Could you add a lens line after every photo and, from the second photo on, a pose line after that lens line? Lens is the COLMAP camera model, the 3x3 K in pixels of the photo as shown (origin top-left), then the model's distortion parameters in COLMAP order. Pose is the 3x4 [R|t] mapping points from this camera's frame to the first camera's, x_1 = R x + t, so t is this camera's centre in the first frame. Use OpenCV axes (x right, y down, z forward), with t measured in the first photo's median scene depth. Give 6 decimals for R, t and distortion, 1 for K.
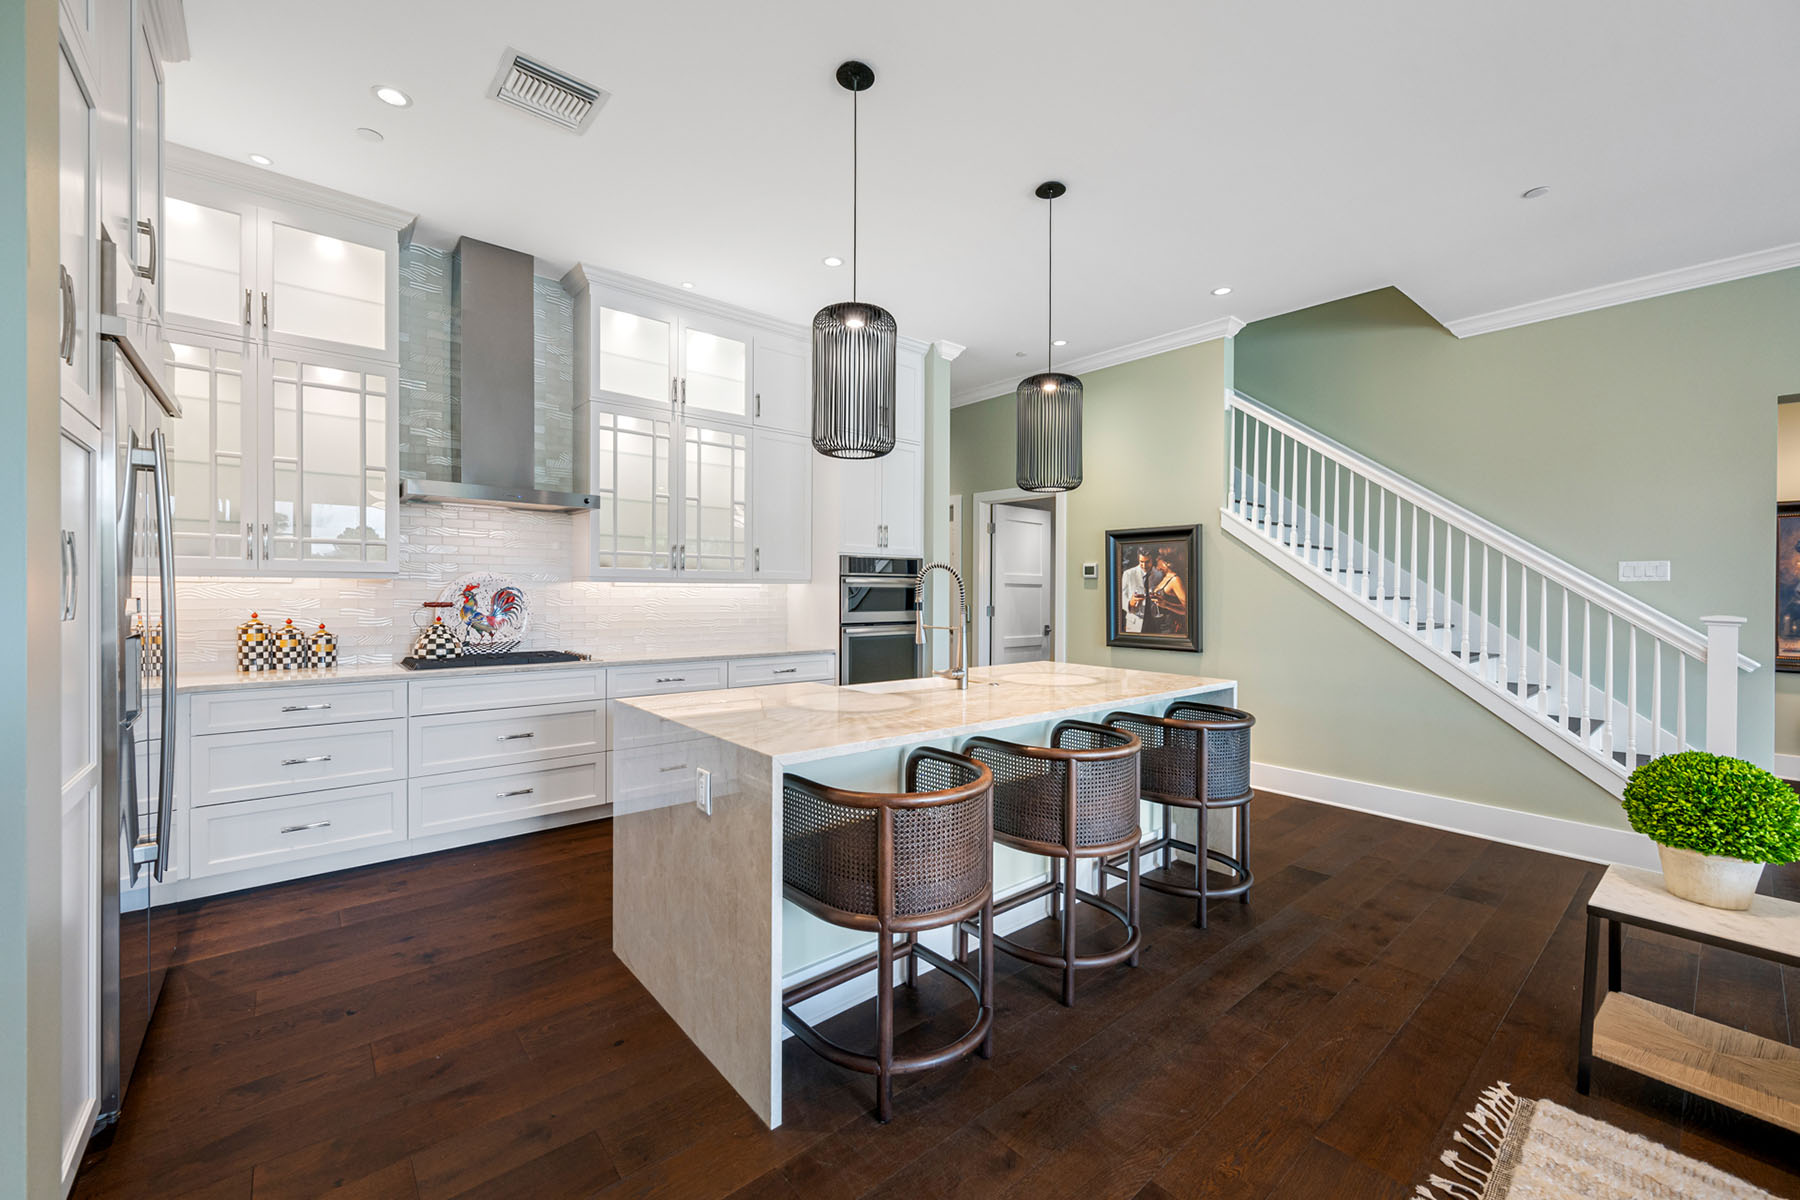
lens RADIAL K [[717.5, 0, 900.8], [0, 717.5, 601.5], [0, 0, 1]] dist [0.000571, -0.000256]
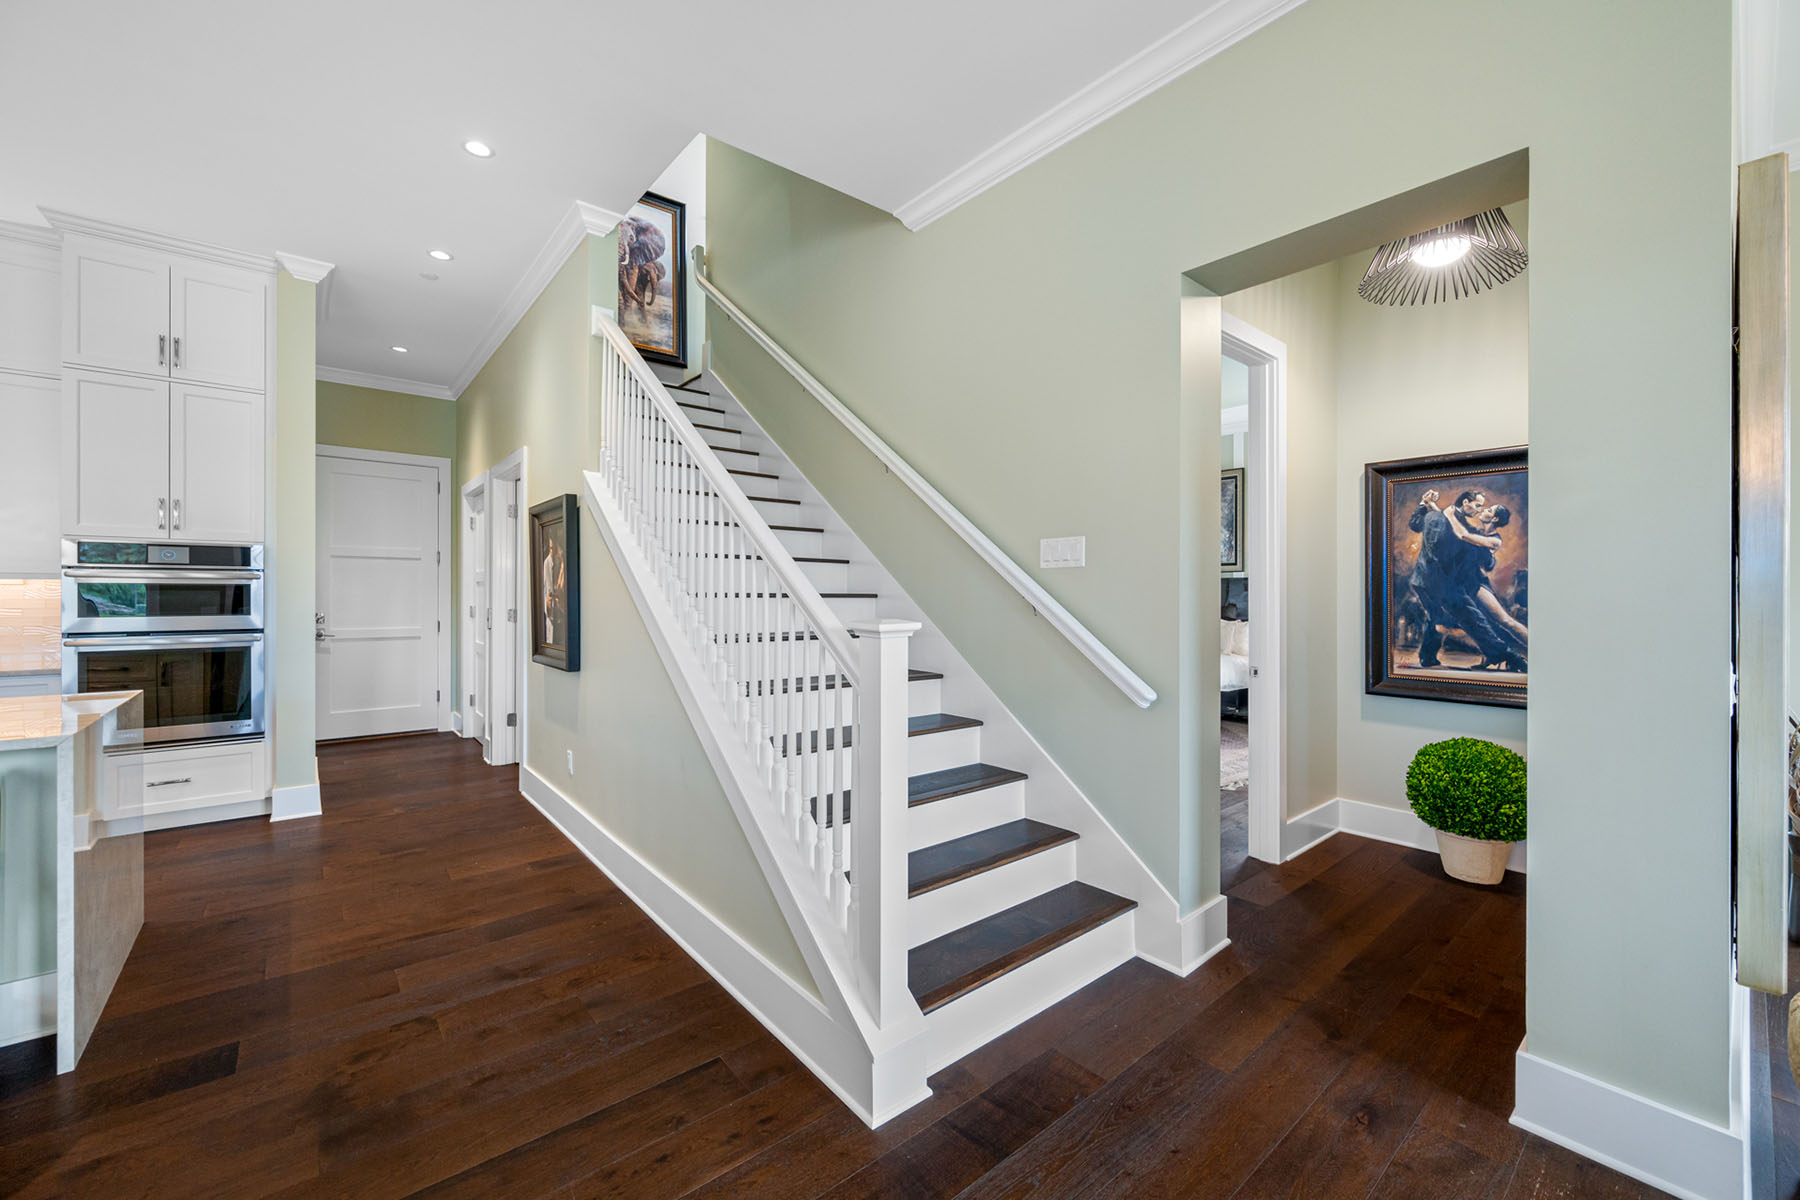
lens RADIAL K [[717.5, 0, 891.2], [0, 717.5, 595.3], [0, 0, 1]] dist [0.000571, -0.000256]
pose [[0.999926, -0.003100, -0.011783, 0.734207], [0.002915, 0.999873, -0.015697, 0.006340], [0.011830, 0.015662, 0.999807, 0.274415]]
